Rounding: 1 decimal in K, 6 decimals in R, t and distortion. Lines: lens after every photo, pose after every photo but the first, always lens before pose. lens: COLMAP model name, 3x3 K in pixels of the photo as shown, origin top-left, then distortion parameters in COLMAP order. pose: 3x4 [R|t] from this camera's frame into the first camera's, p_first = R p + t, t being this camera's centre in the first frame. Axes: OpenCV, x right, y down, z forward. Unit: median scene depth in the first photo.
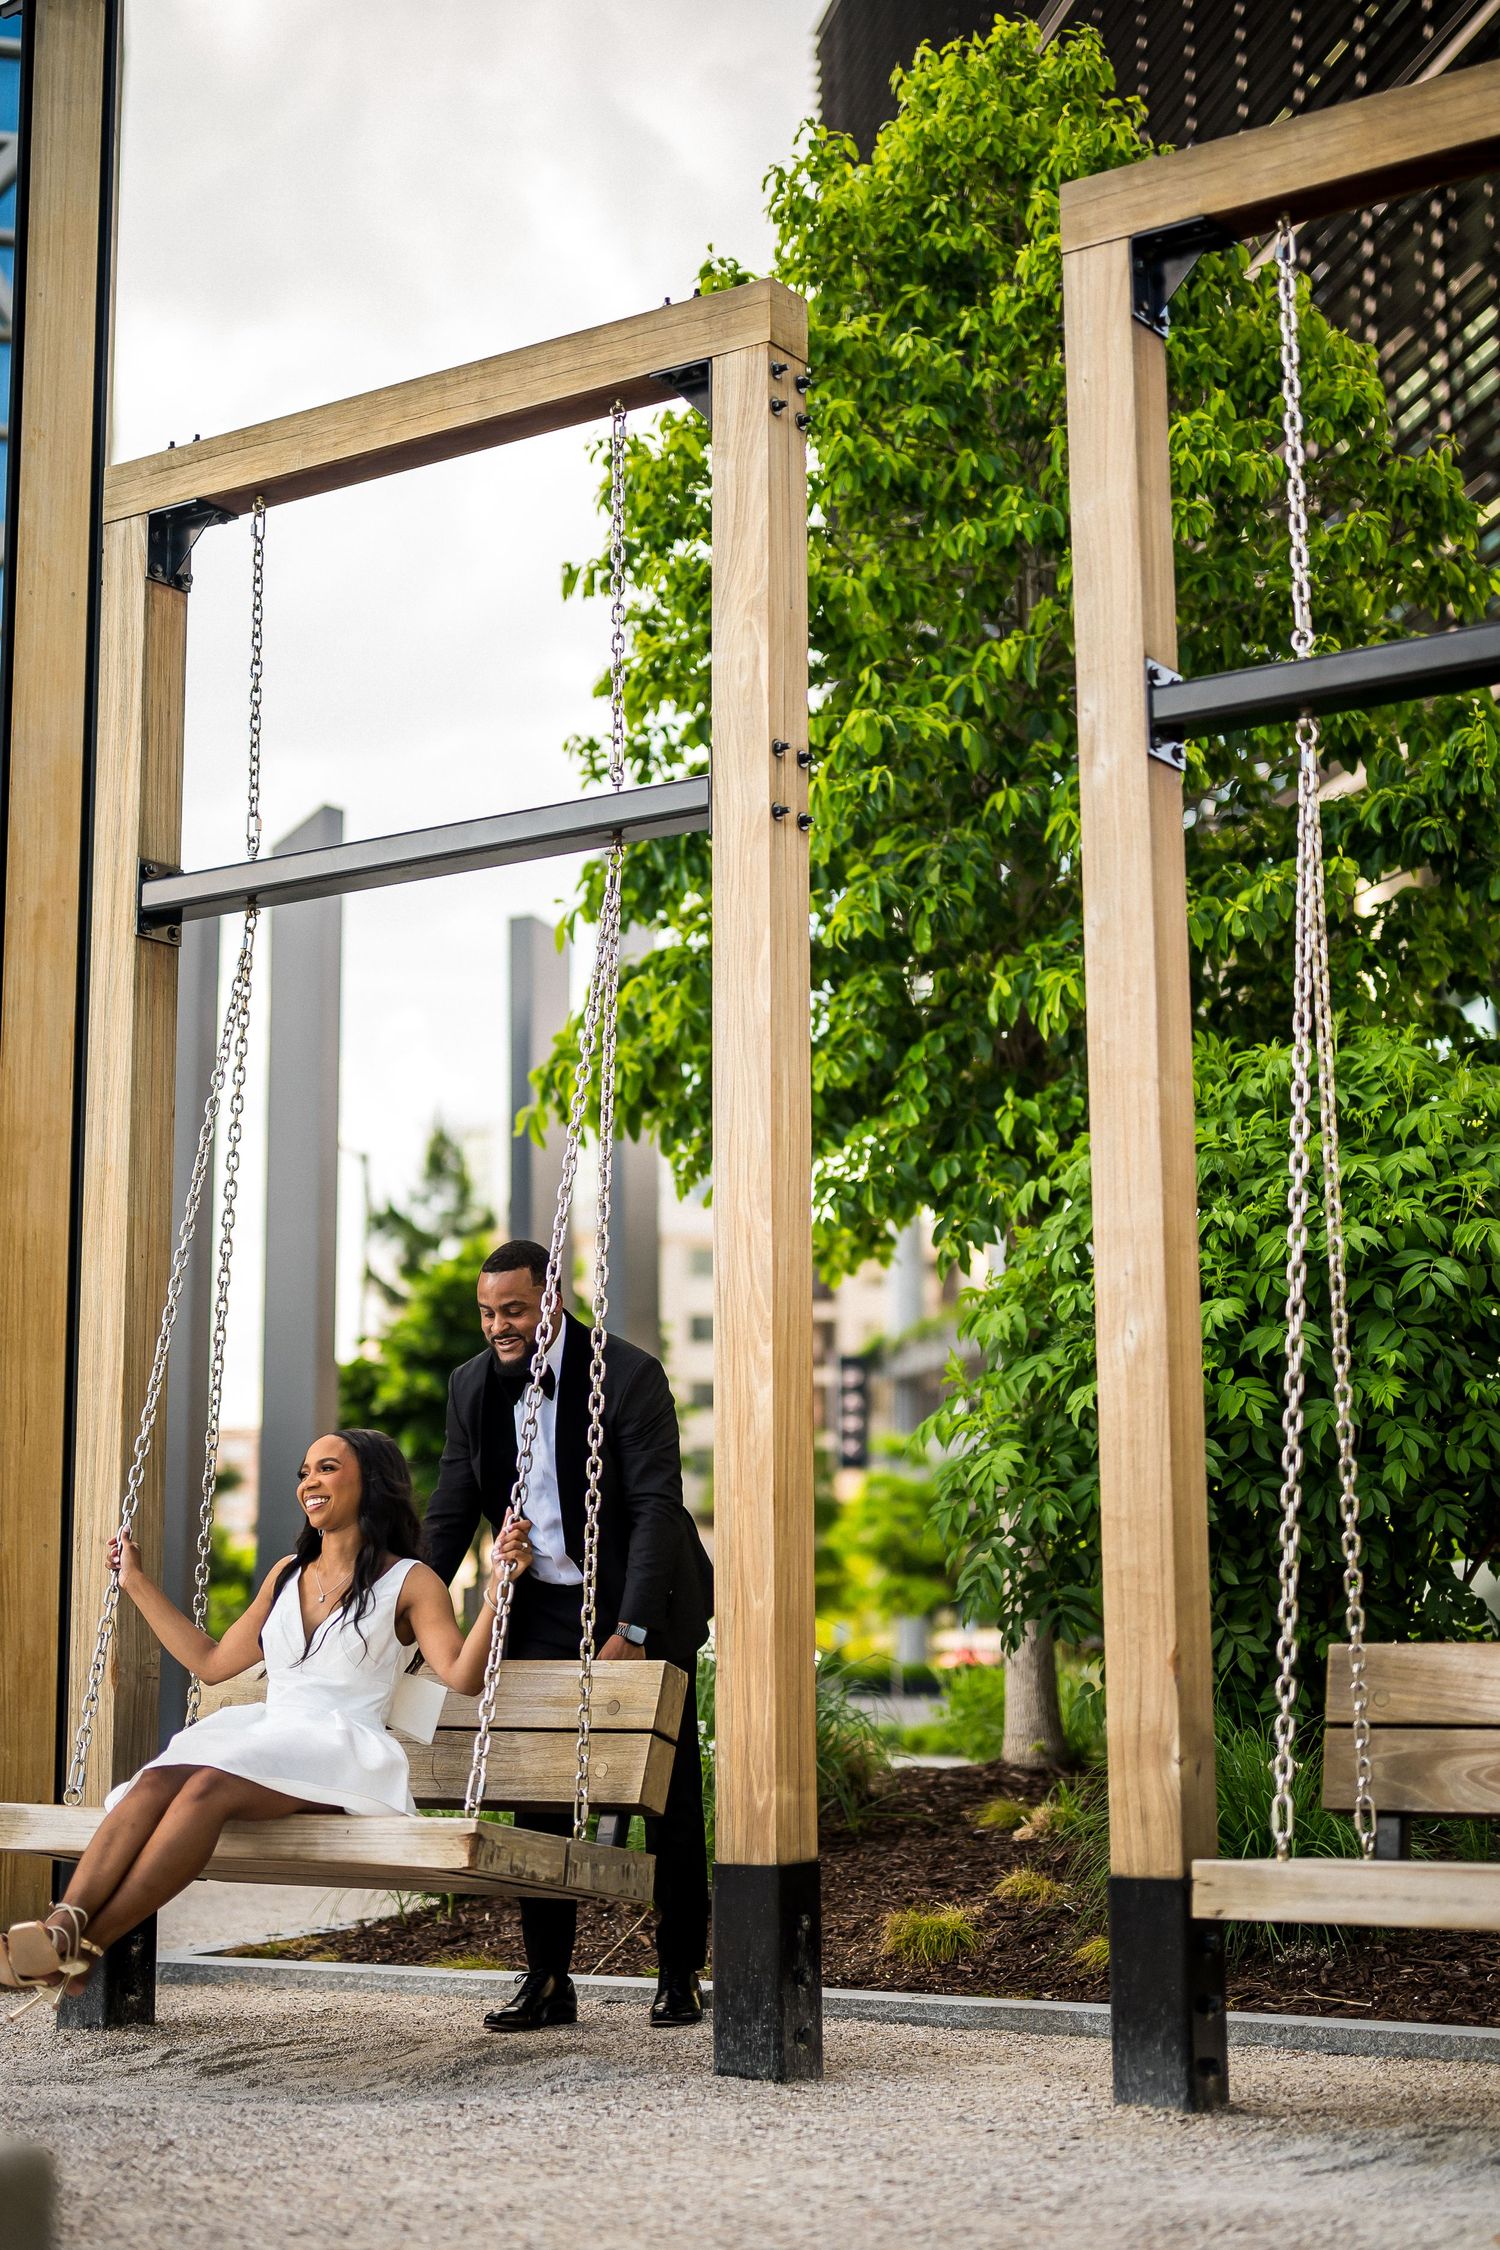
lens RADIAL K [[3125.2, 0, 625.6], [0, 3125.2, 1122.4], [0, 0, 1]] dist [-0.316333, 1.893536]
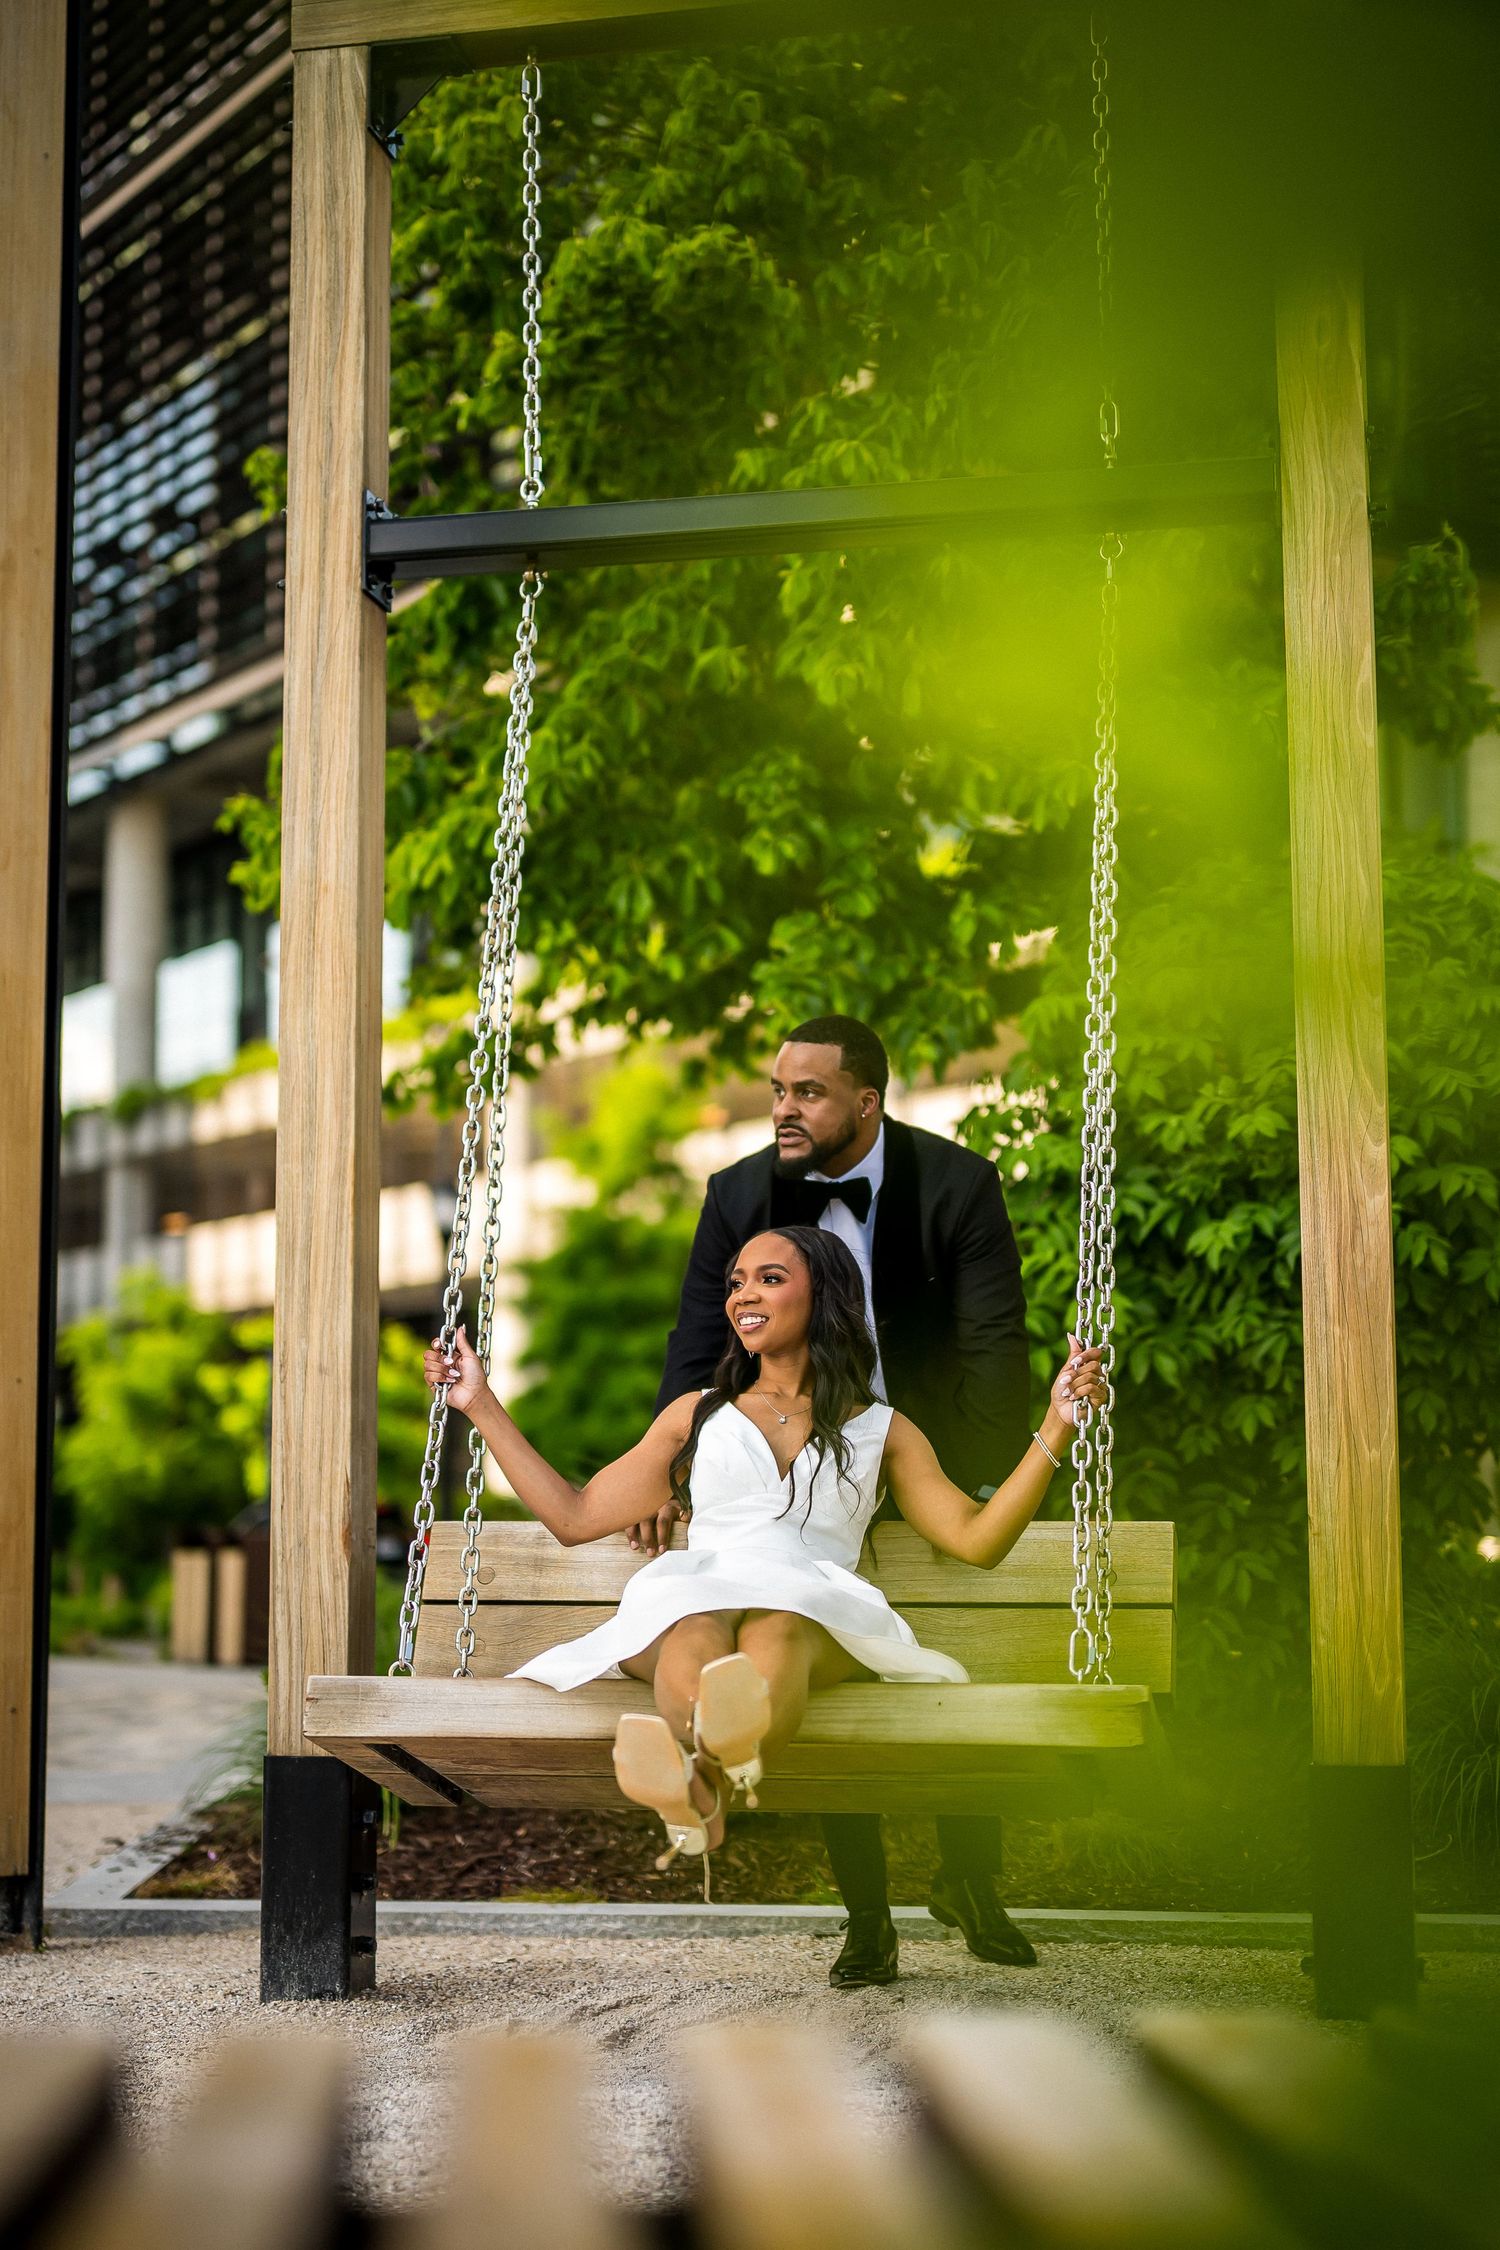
lens RADIAL K [[3177.1, 0, 750.0], [0, 3177.1, 1125.0], [0, 0, 1]] dist [-0.019038, -0.038118]
pose [[0.930941, 0.048838, 0.361890, -0.339234], [-0.063493, 0.997569, 0.028707, 0.042711], [-0.359608, -0.049702, 0.931779, 0.216625]]
